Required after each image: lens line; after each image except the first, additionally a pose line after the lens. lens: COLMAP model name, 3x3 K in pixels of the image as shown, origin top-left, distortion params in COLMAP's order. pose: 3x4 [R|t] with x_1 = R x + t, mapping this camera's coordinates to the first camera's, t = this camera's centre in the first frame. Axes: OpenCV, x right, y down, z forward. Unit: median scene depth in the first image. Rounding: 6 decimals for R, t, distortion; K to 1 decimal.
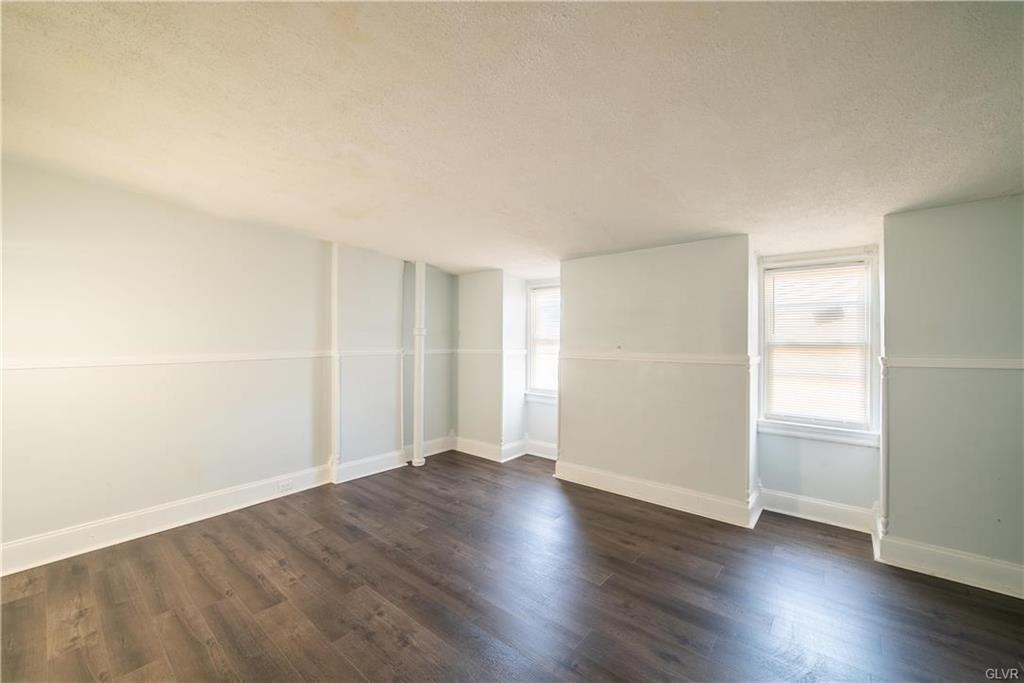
lens RADIAL K [[393.7, 0, 502.8], [0, 393.7, 342.5], [0, 0, 1]] dist [-0.001295, 0.000052]
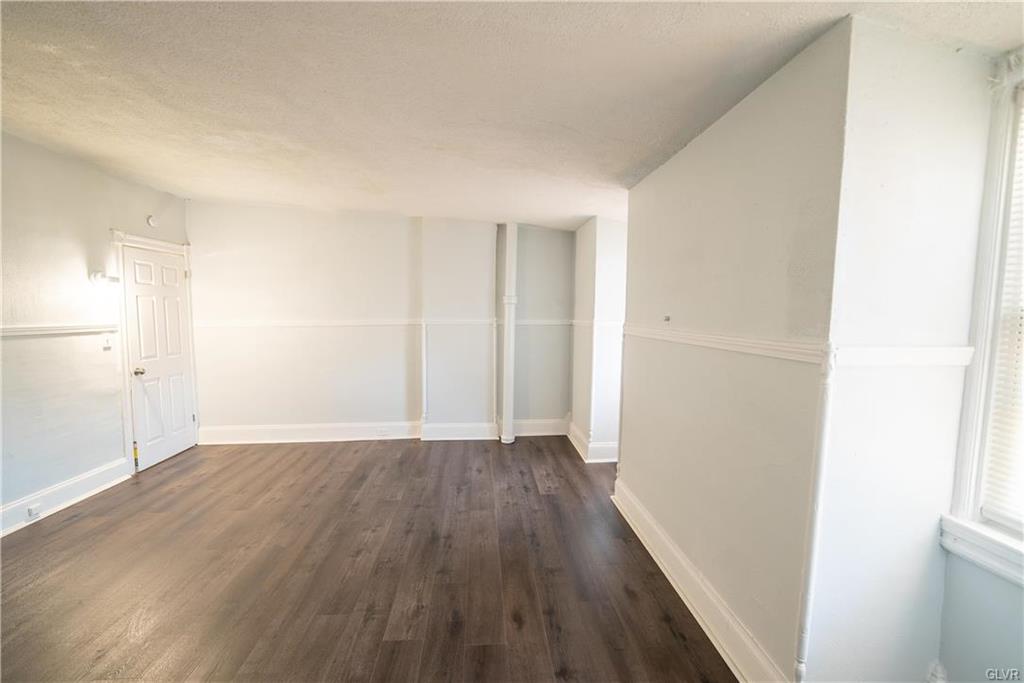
lens RADIAL K [[401.5, 0, 501.6], [0, 401.5, 344.4], [0, 0, 1]] dist [-0.014312, 0.000521]
pose [[0.709193, 0.054171, -0.702931, 0.502428], [0.000380, 0.997014, 0.077218, 0.004142], [0.705015, -0.055030, 0.707054, 0.369415]]
